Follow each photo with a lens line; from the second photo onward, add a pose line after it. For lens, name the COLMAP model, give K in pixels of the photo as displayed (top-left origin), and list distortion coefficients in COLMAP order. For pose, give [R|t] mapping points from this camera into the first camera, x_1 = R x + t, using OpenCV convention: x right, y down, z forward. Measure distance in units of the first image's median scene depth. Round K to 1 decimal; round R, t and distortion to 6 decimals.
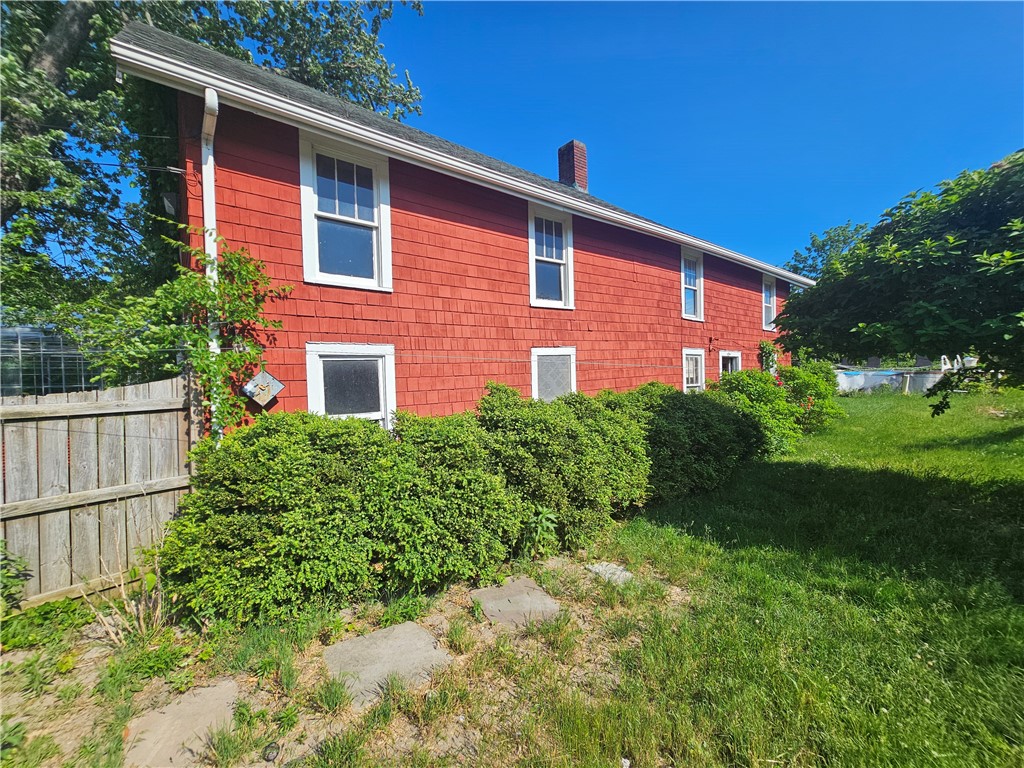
lens RADIAL K [[414.4, 0, 520.1], [0, 414.4, 388.5], [0, 0, 1]] dist [0.001712, 0.000091]
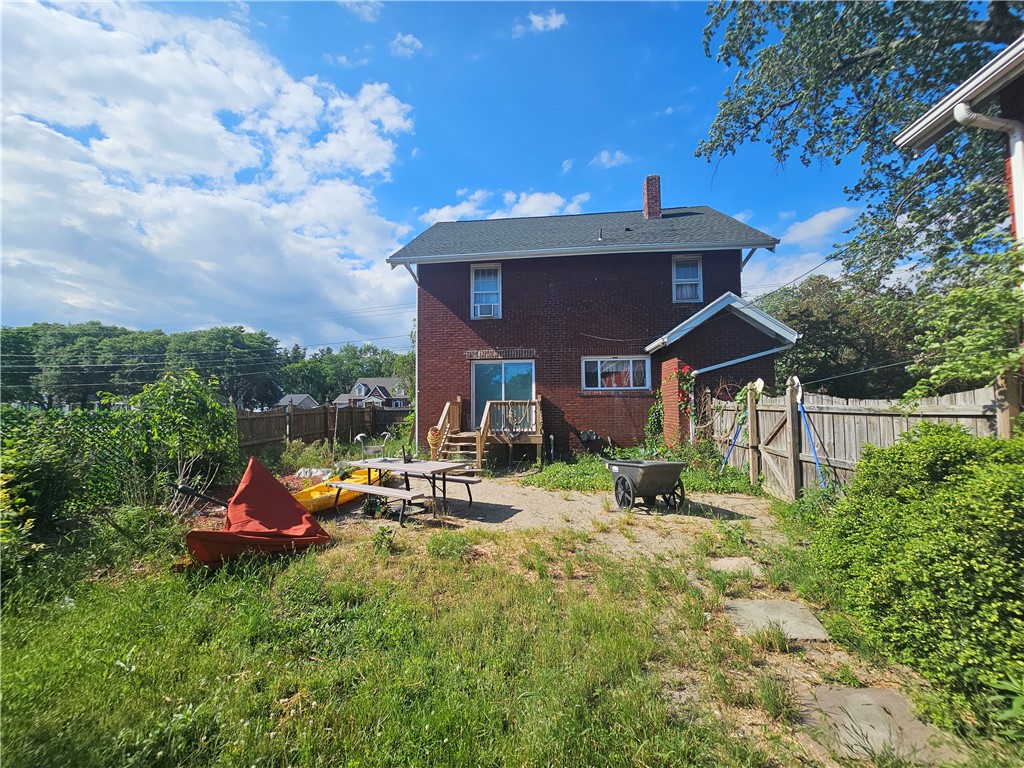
lens RADIAL K [[414.4, 0, 512.7], [0, 414.4, 382.3], [0, 0, 1]] dist [0.001712, 0.000091]
pose [[-0.712602, -0.008306, -0.701519, 0.779665], [0.013566, 0.999580, -0.025615, -0.022764], [0.701437, -0.027770, -0.712190, 0.965689]]
